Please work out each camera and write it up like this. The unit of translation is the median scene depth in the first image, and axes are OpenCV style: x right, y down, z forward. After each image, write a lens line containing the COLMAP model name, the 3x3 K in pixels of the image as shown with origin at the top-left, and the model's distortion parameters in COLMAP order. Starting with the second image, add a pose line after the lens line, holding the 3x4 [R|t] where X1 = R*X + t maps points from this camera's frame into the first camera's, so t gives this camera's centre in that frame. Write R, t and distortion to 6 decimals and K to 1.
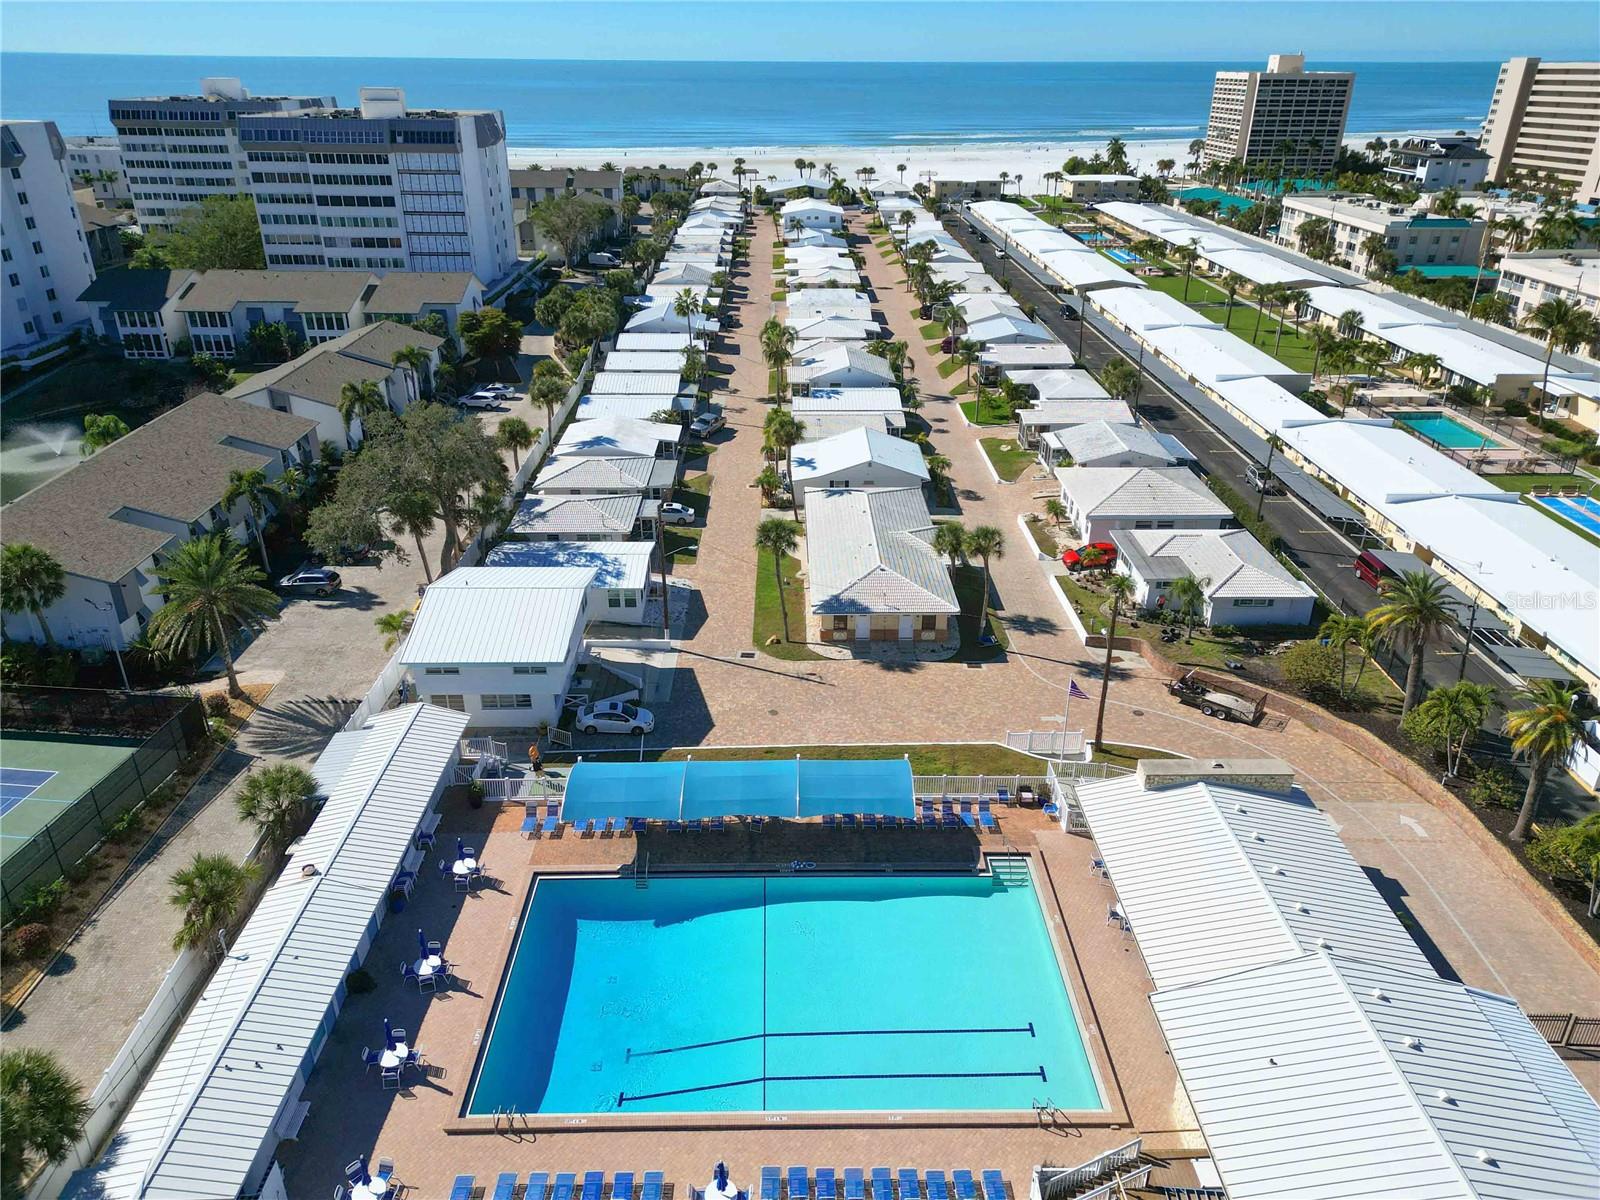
lens RADIAL K [[1119.8, 0, 800.0], [0, 1119.8, 600.0], [0, 0, 1]] dist [0.080327, -0.075932]
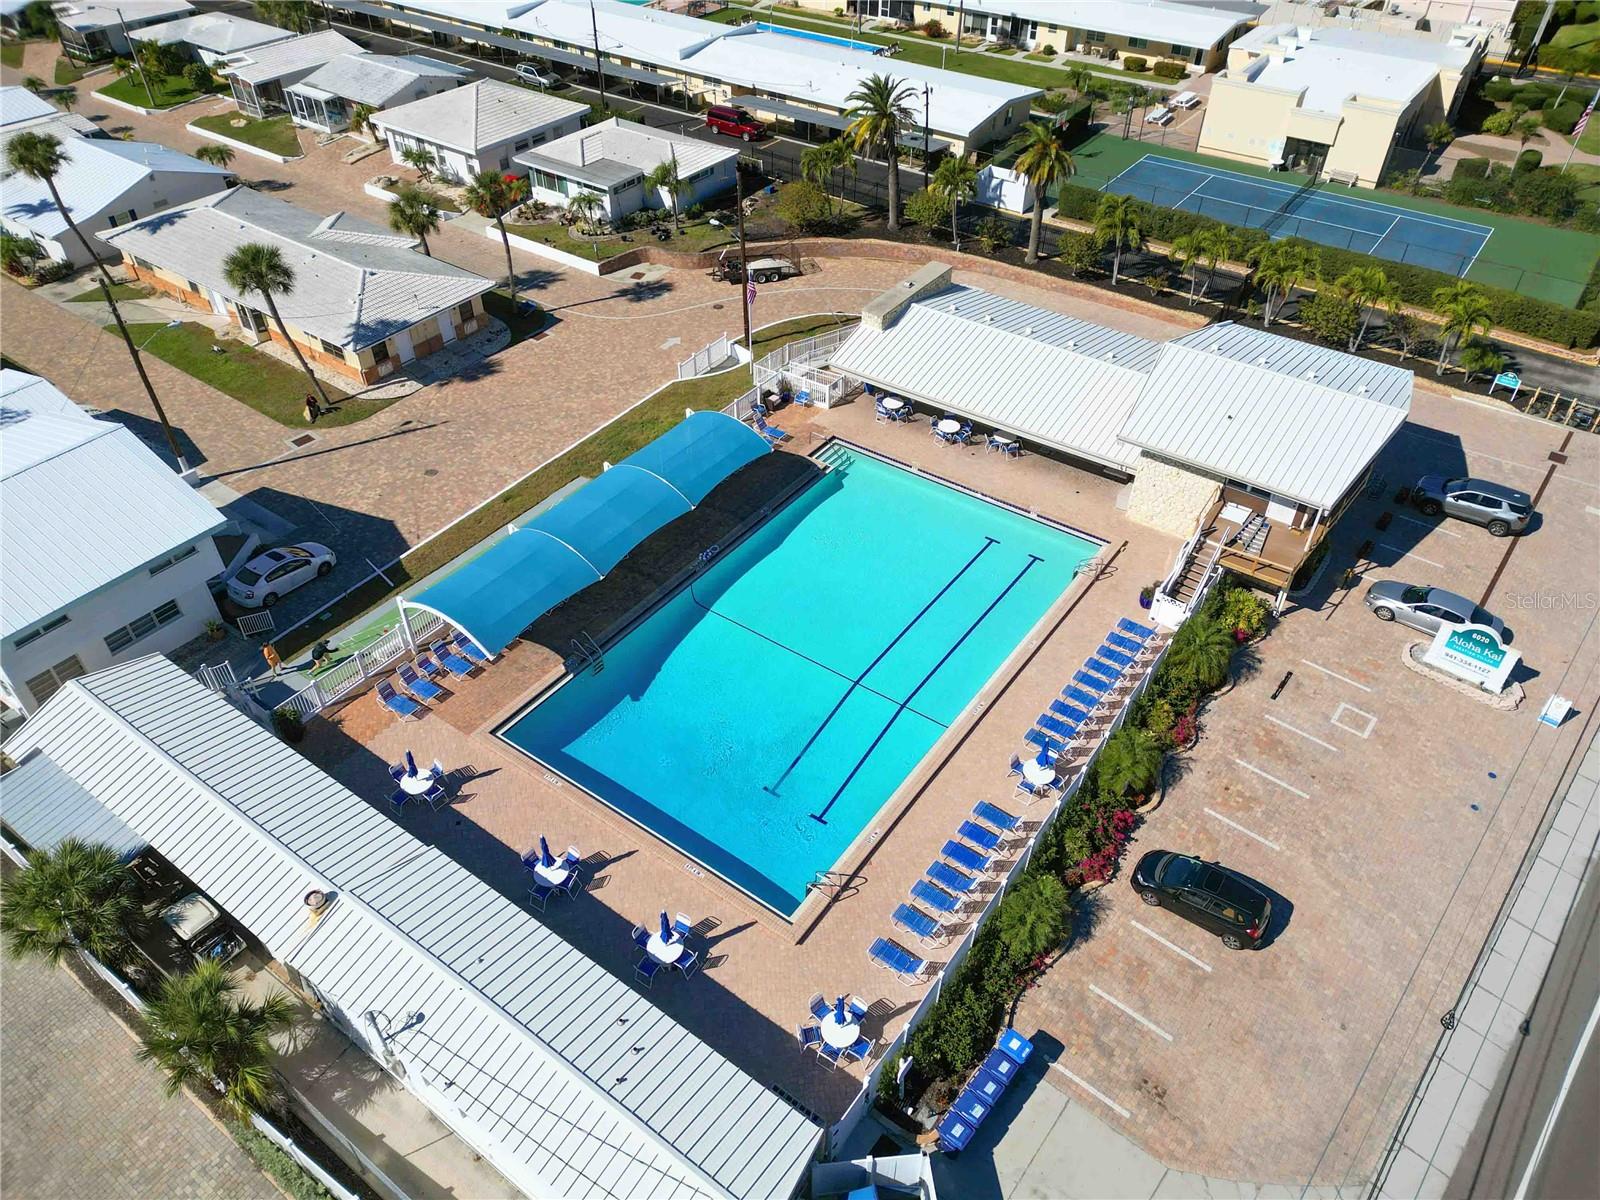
lens RADIAL K [[1119.8, 0, 800.0], [0, 1119.8, 600.0], [0, 0, 1]] dist [0.080327, -0.075932]
pose [[0.593295, -0.526188, 0.609202, -0.520231], [0.348271, 0.850078, 0.395063, -0.062777], [-0.725747, -0.022221, 0.687603, 0.322878]]
